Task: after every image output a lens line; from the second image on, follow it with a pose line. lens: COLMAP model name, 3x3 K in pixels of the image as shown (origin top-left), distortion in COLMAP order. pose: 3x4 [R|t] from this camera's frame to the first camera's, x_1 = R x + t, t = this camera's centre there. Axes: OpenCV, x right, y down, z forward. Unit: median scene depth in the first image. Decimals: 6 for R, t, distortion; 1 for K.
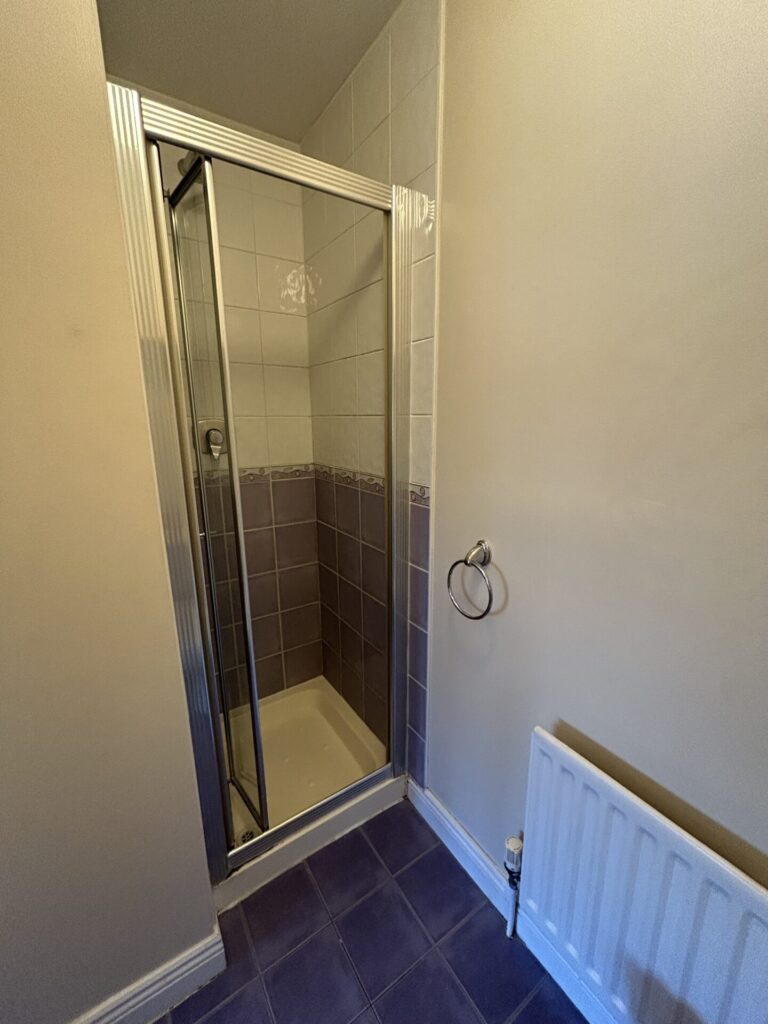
lens RADIAL K [[413.8, 0, 382.4], [0, 413.8, 508.0], [0, 0, 1]] dist [-0.002919, 0.000160]
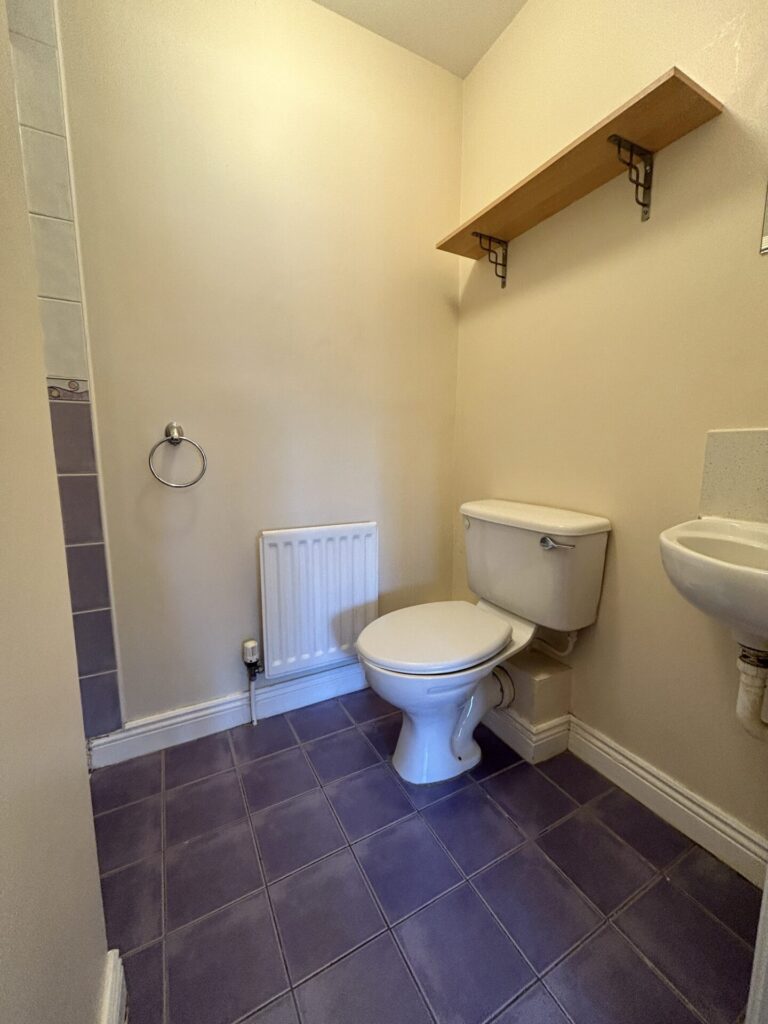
lens RADIAL K [[413.8, 0, 378.7], [0, 413.8, 509.0], [0, 0, 1]] dist [-0.002919, 0.000160]
pose [[0.116029, -0.143601, 0.982810, -0.787955], [0.214946, 0.969676, 0.116305, 0.272065], [-0.969709, 0.197756, 0.143377, 0.265095]]
